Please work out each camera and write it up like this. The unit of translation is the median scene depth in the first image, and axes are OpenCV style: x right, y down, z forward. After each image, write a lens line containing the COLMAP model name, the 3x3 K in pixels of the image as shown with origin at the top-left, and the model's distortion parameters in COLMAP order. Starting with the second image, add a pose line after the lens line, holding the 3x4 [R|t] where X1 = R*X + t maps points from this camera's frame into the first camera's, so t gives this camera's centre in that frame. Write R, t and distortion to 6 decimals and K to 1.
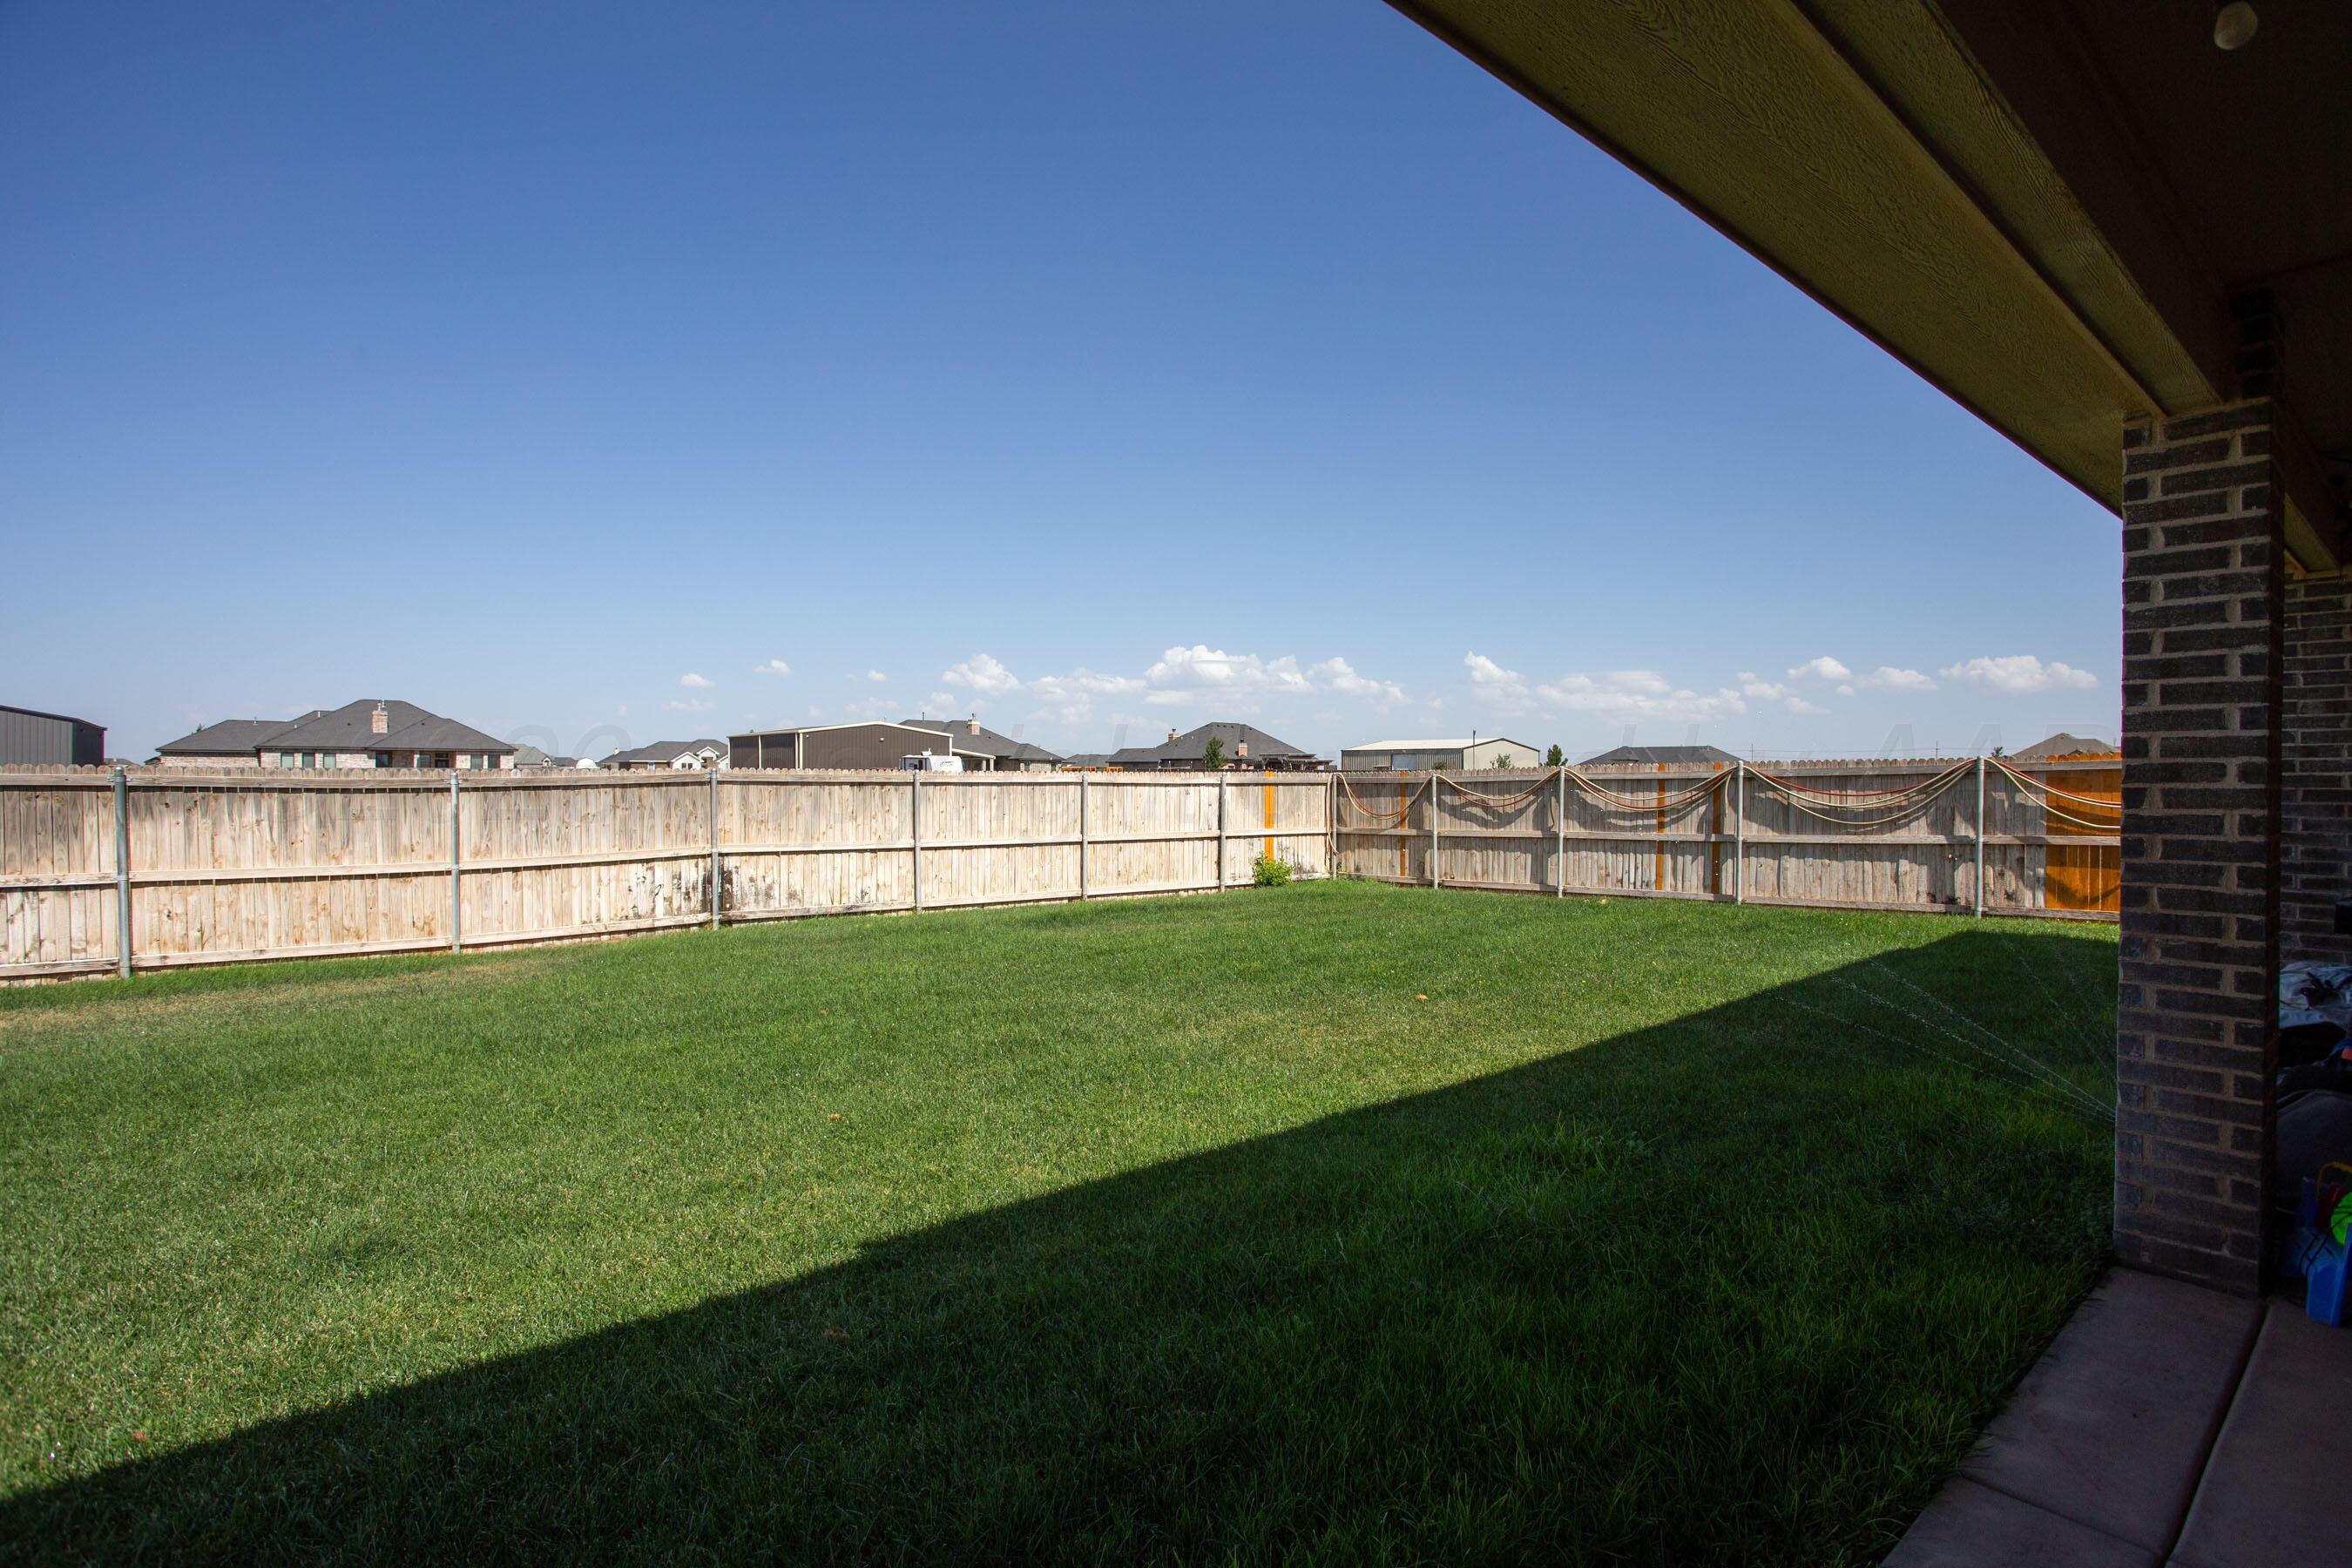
lens RADIAL K [[1187.8, 0, 1173.1], [0, 1187.8, 797.1], [0, 0, 1]] dist [0.002299, 0.000387]
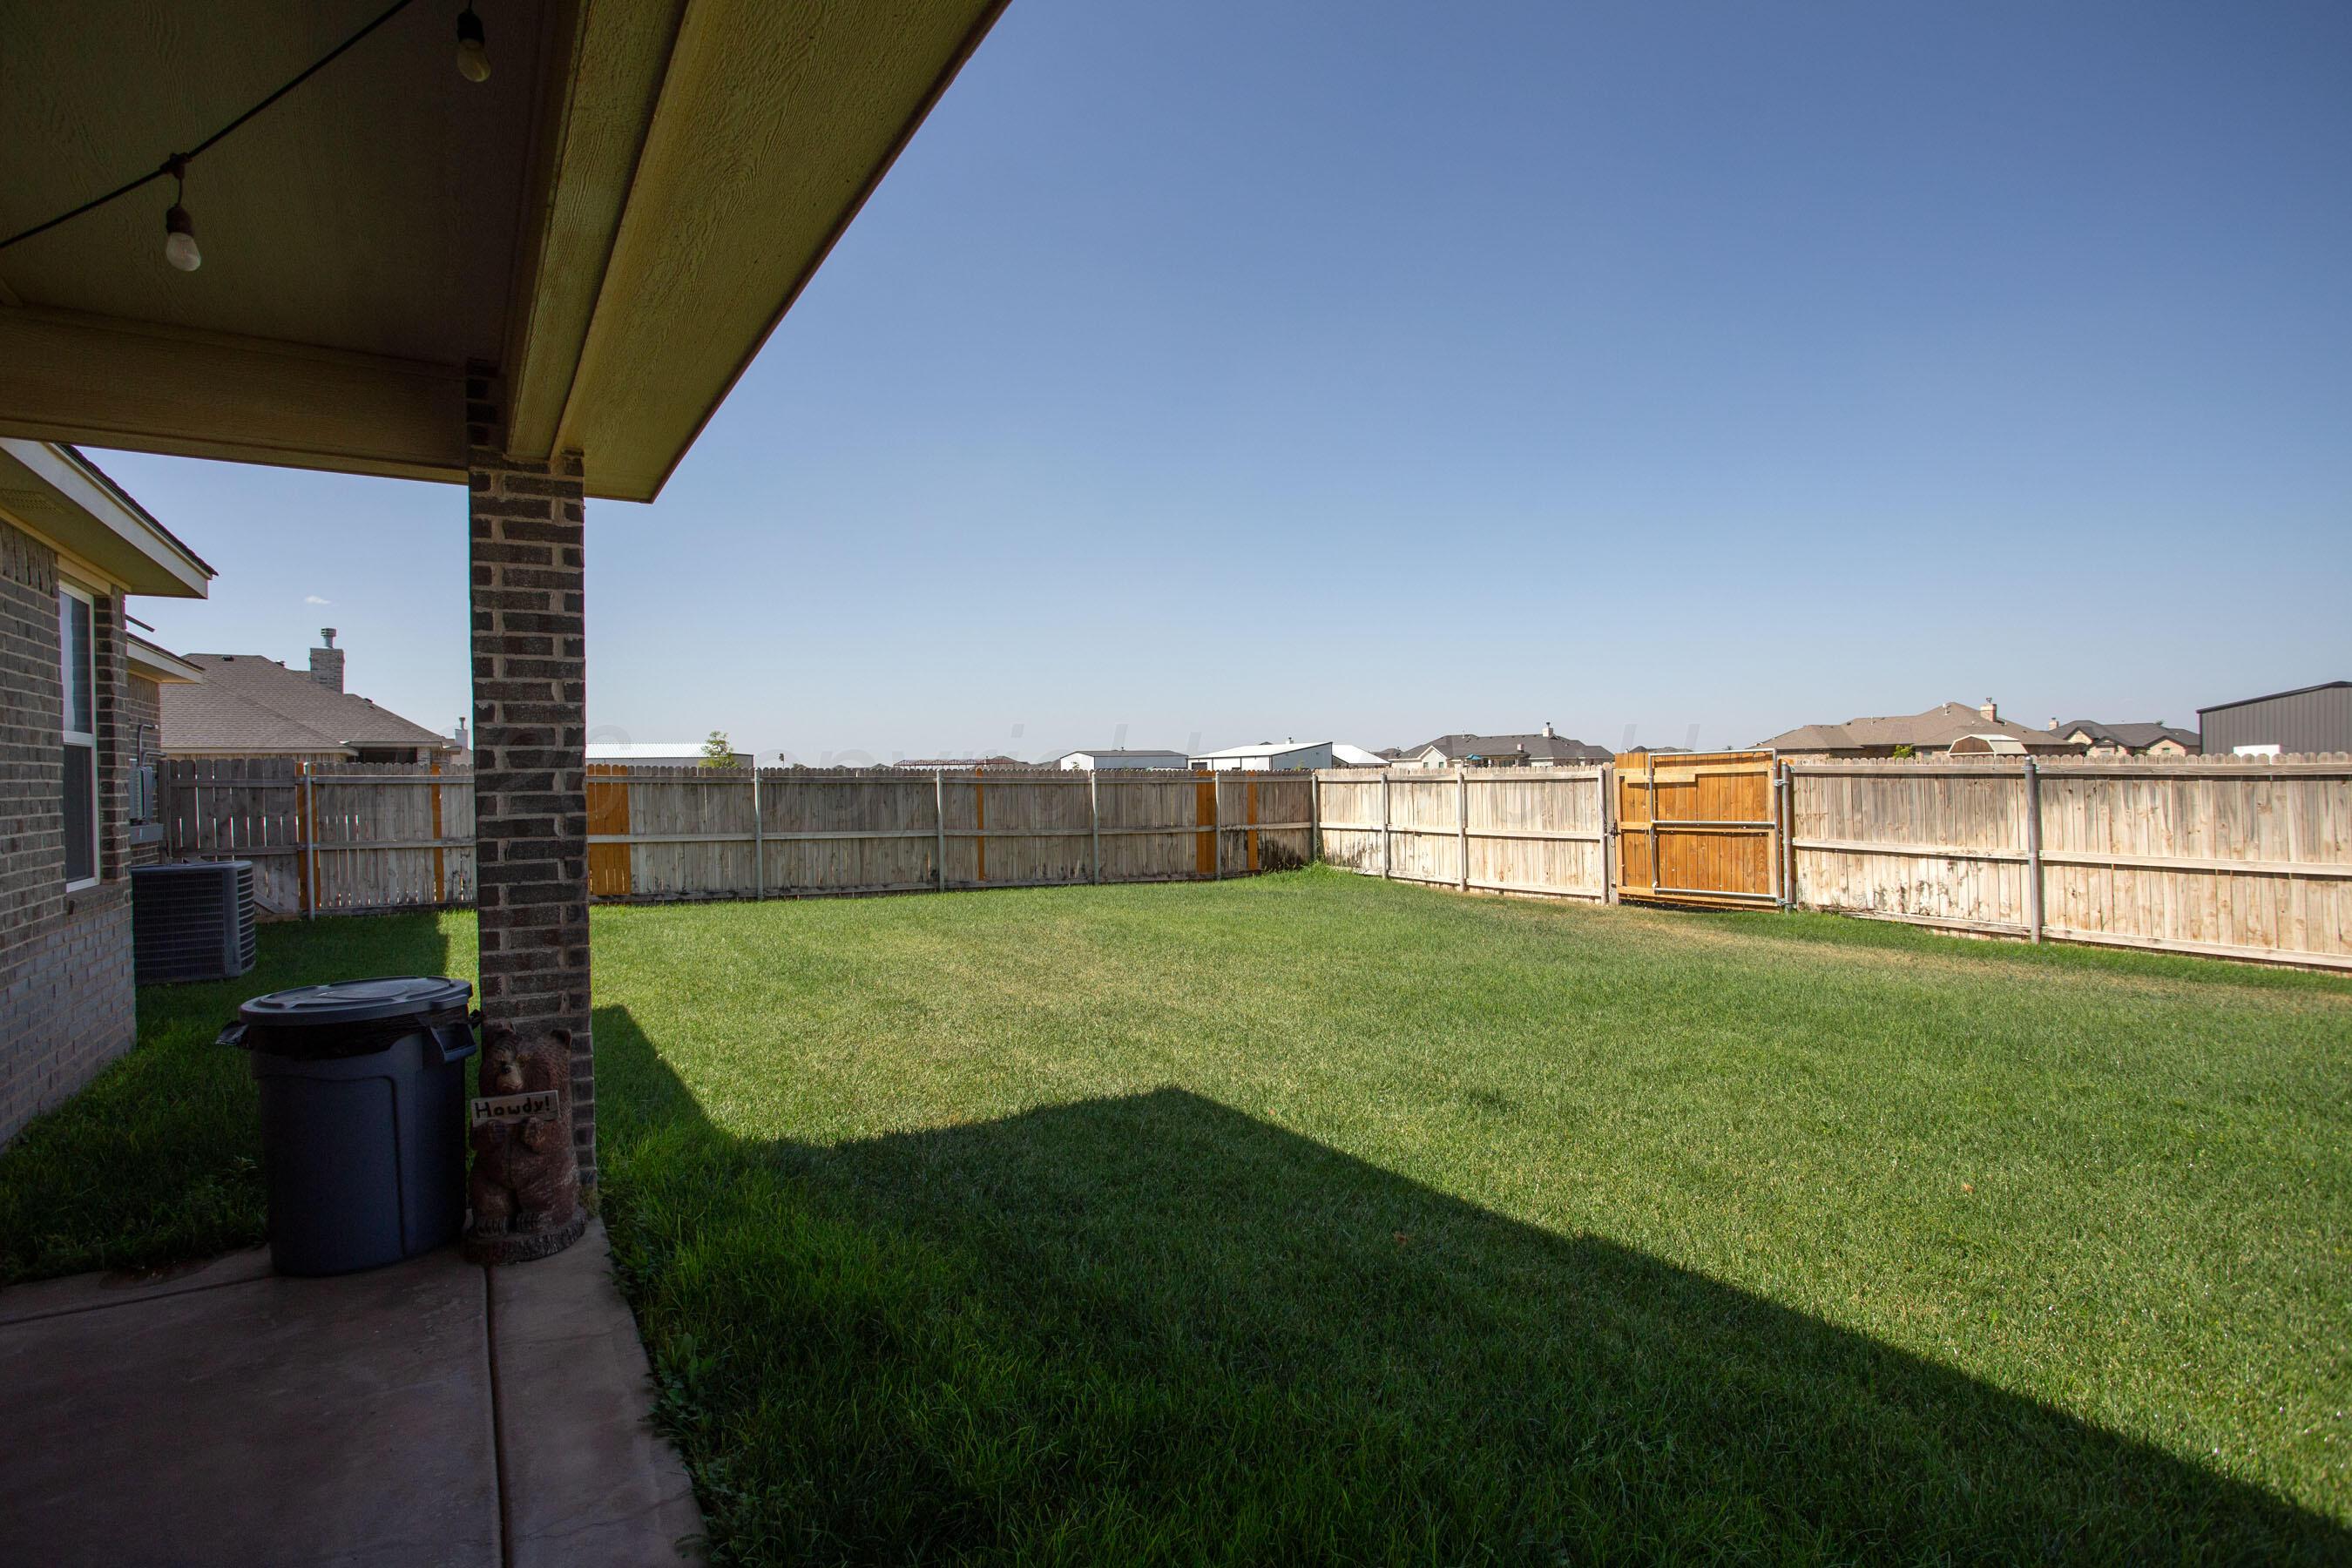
lens RADIAL K [[1187.8, 0, 1173.2], [0, 1187.8, 773.6], [0, 0, 1]] dist [0.002299, 0.000387]
pose [[-0.091725, -0.001244, -0.995784, 0.298556], [-0.004064, 0.999991, -0.000875, -0.005012], [0.995776, 0.003966, -0.091729, 0.282523]]
